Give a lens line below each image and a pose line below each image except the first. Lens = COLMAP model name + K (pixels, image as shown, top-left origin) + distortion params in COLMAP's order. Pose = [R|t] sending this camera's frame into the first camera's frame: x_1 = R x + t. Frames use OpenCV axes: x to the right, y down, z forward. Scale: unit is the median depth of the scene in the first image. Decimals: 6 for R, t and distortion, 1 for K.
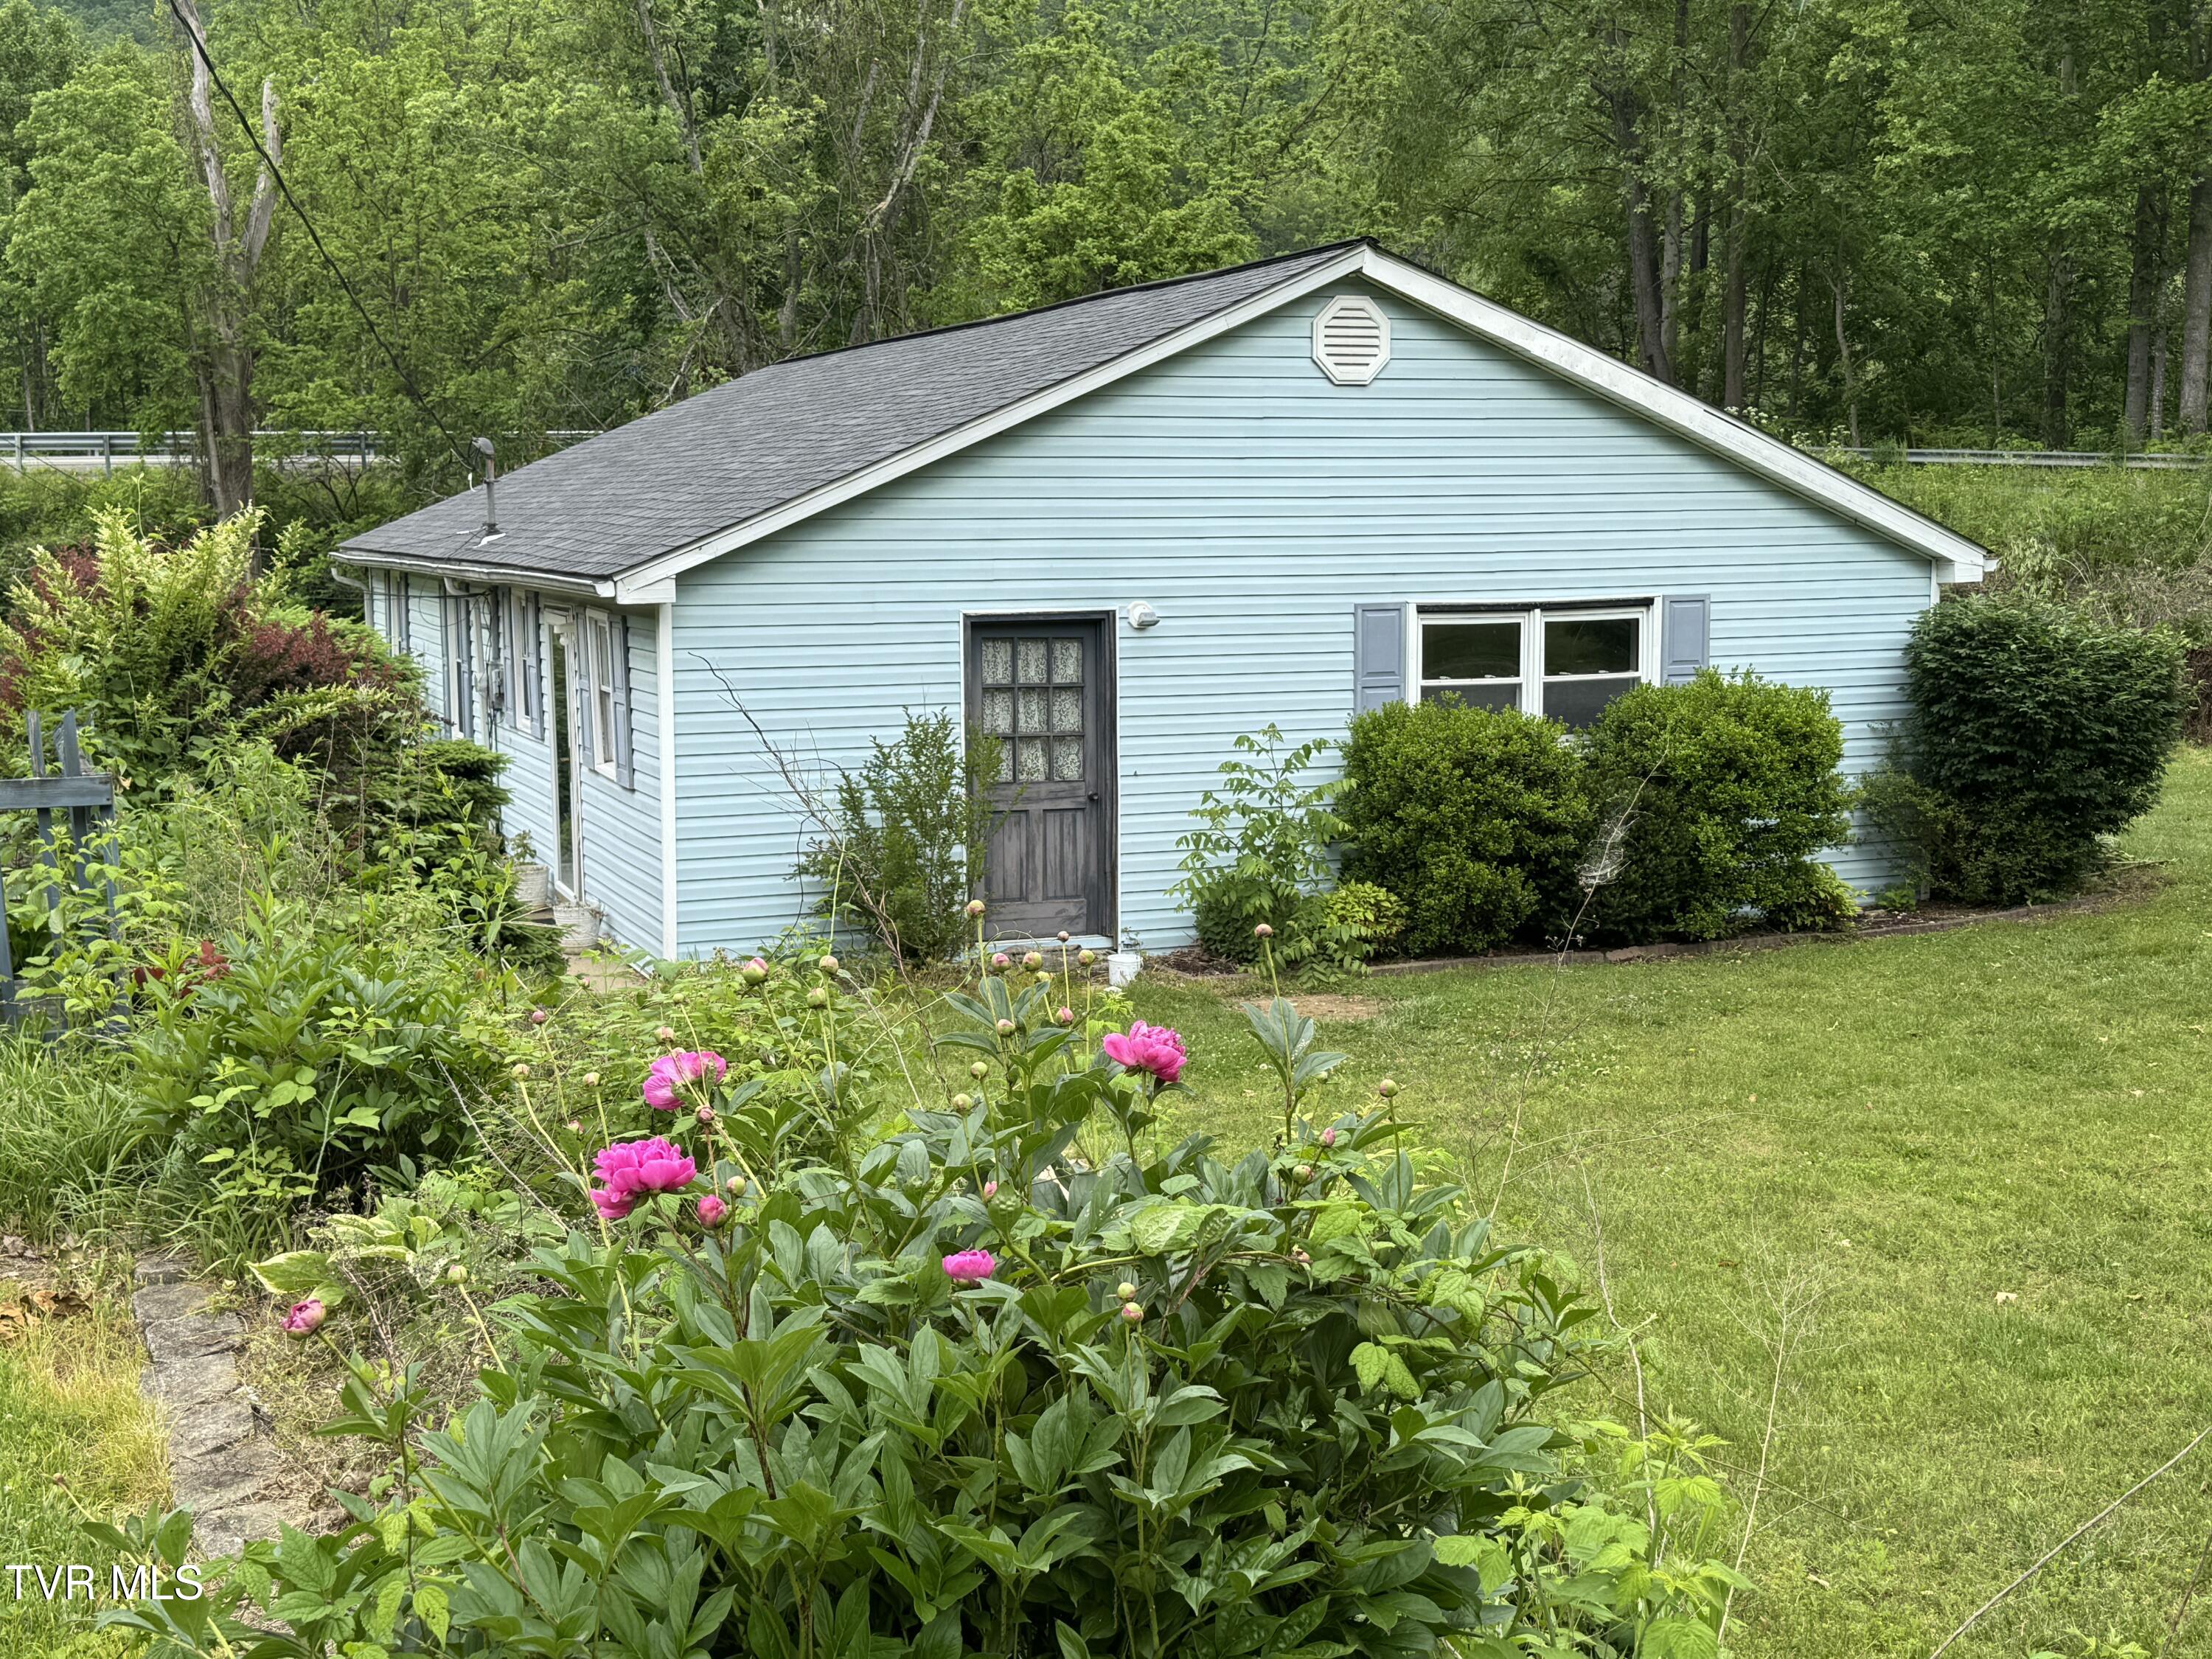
lens RADIAL K [[2570.7, 0, 1115.9], [0, 2570.7, 838.1], [0, 0, 1]] dist [0.205182, -0.448256]
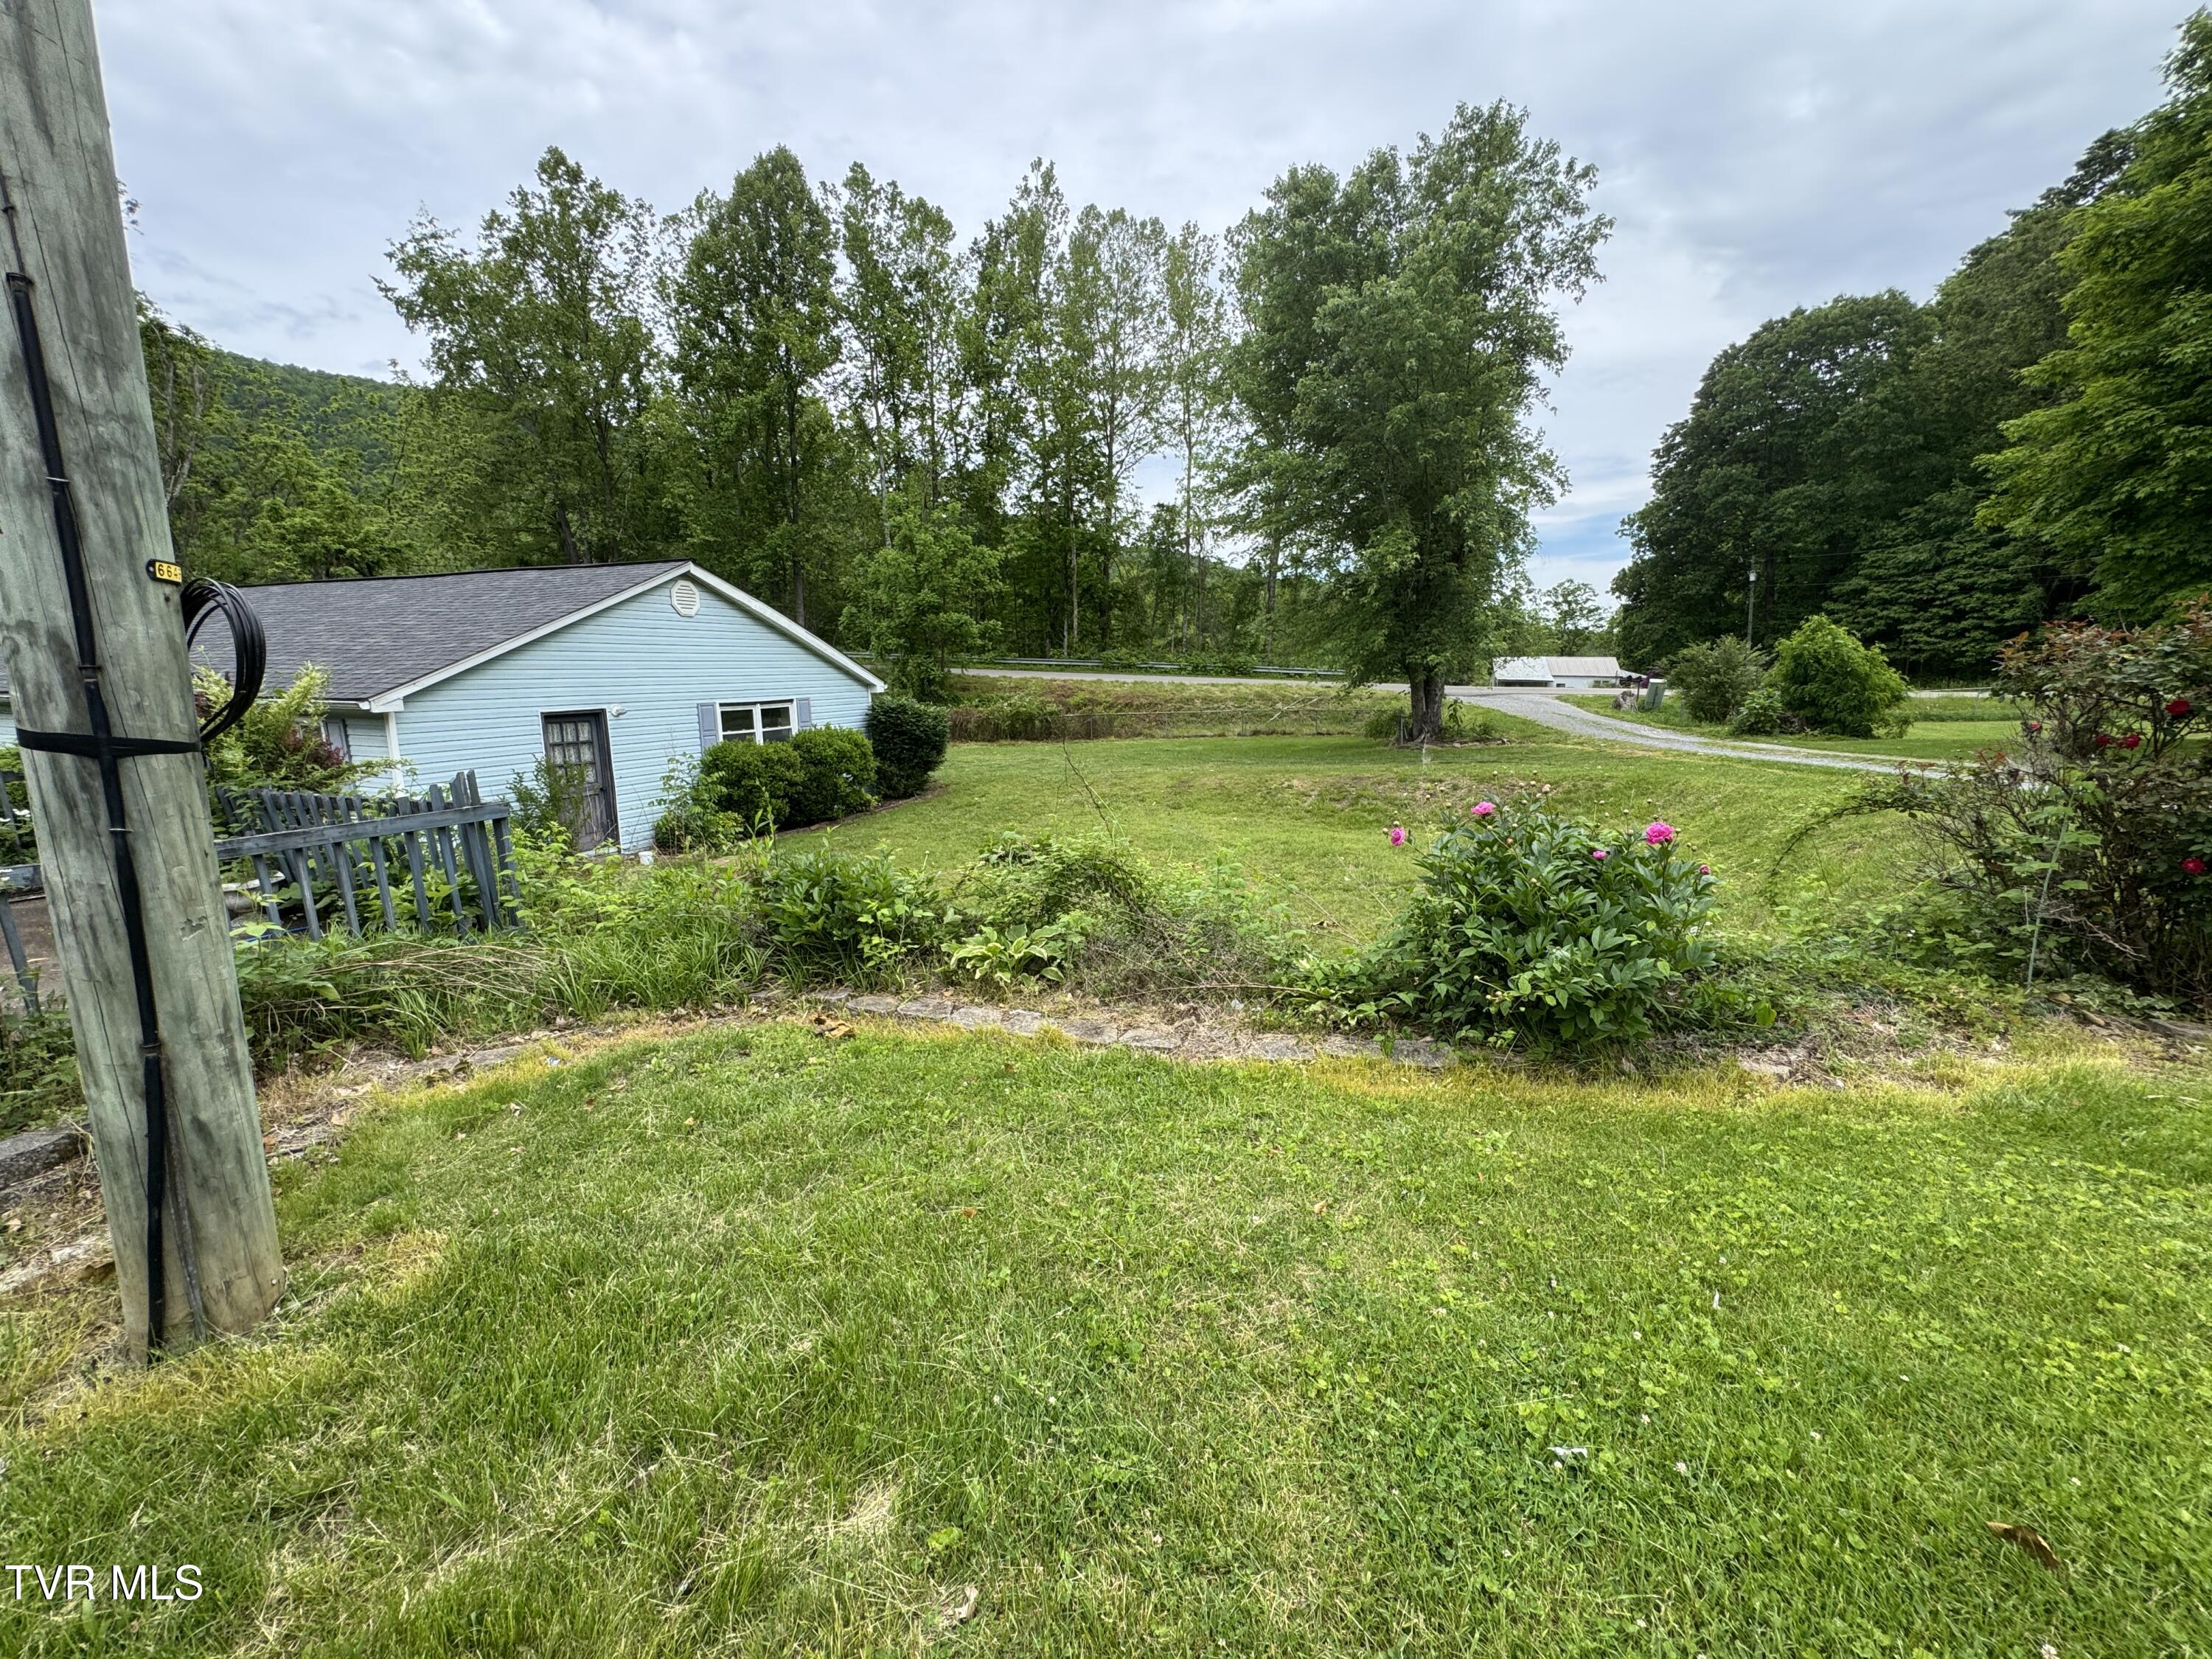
lens RADIAL K [[879.1, 0, 1105.0], [0, 879.1, 827.7], [0, 0, 1]] dist [-0.002004, 0.000090]
pose [[0.694266, -0.125432, 0.708704, -0.259581], [0.086326, 0.992100, 0.091021, -0.013899], [-0.714523, -0.002013, 0.699609, 0.113497]]
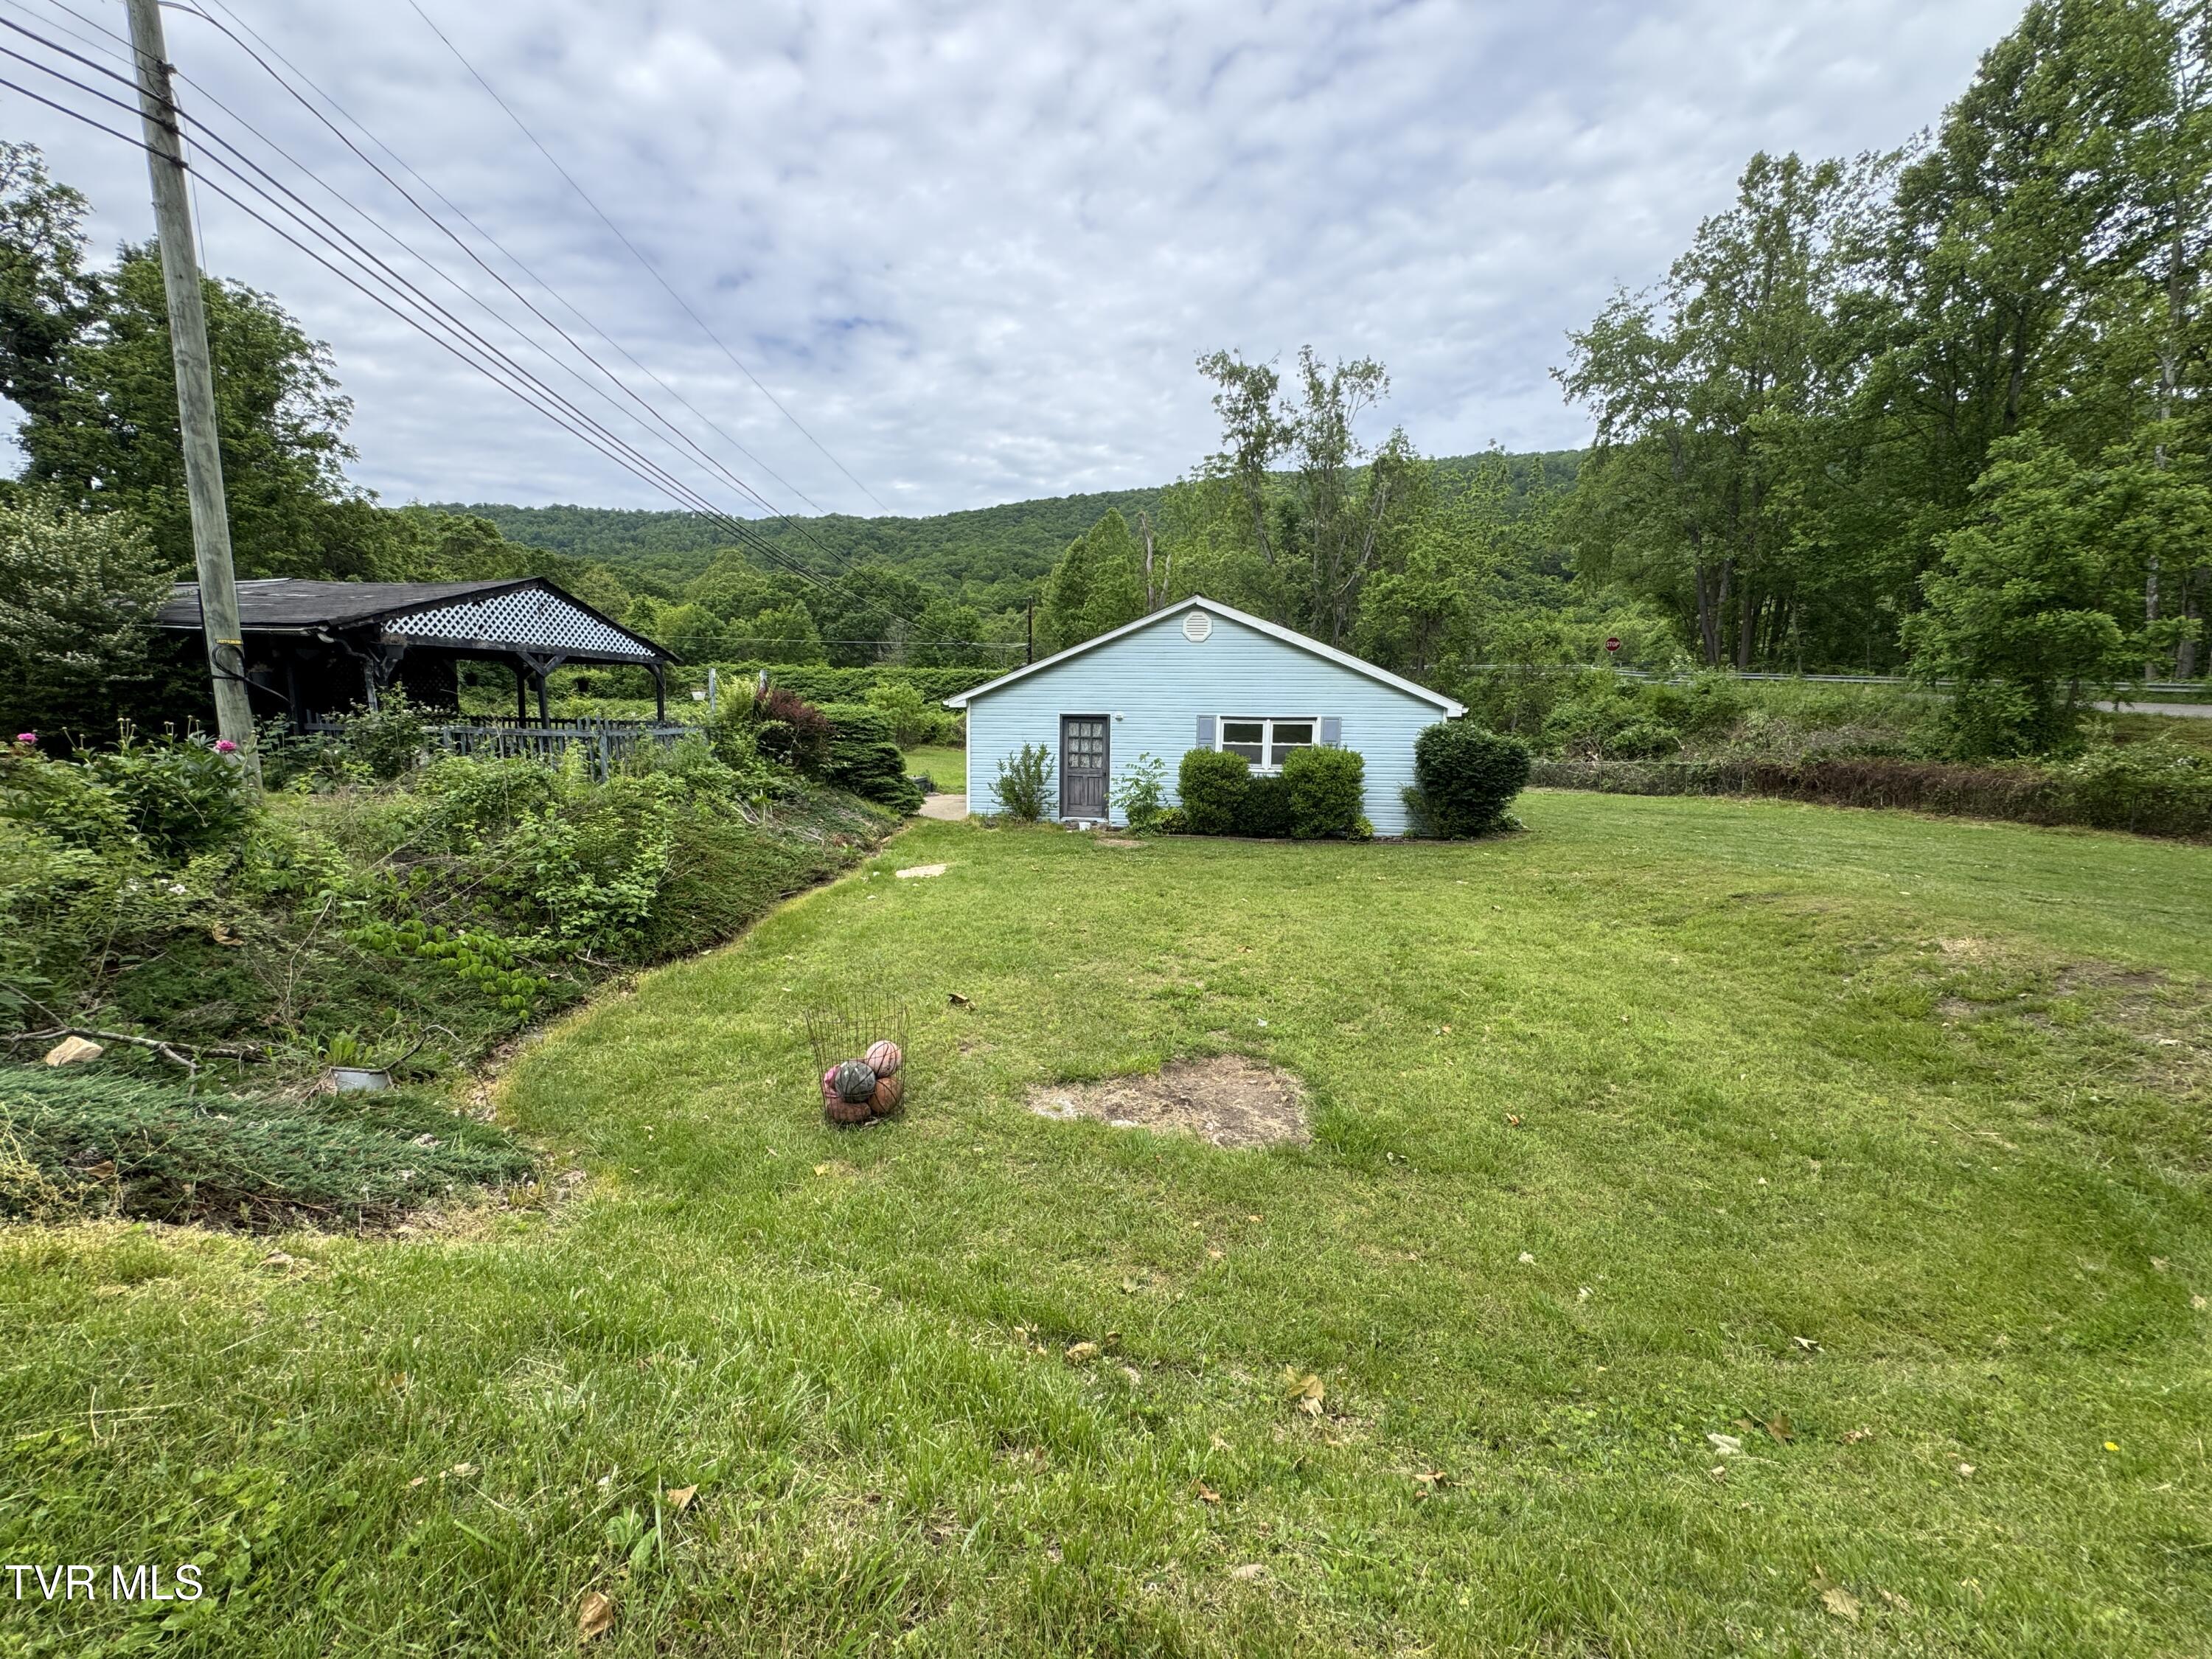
lens RADIAL K [[879.1, 0, 1105.0], [0, 879.1, 827.7], [0, 0, 1]] dist [-0.002004, 0.000090]
pose [[0.869227, 0.088169, -0.486488, 0.513444], [-0.078095, 0.996103, 0.040995, 0.005454], [0.488207, 0.002358, 0.872725, 0.065416]]
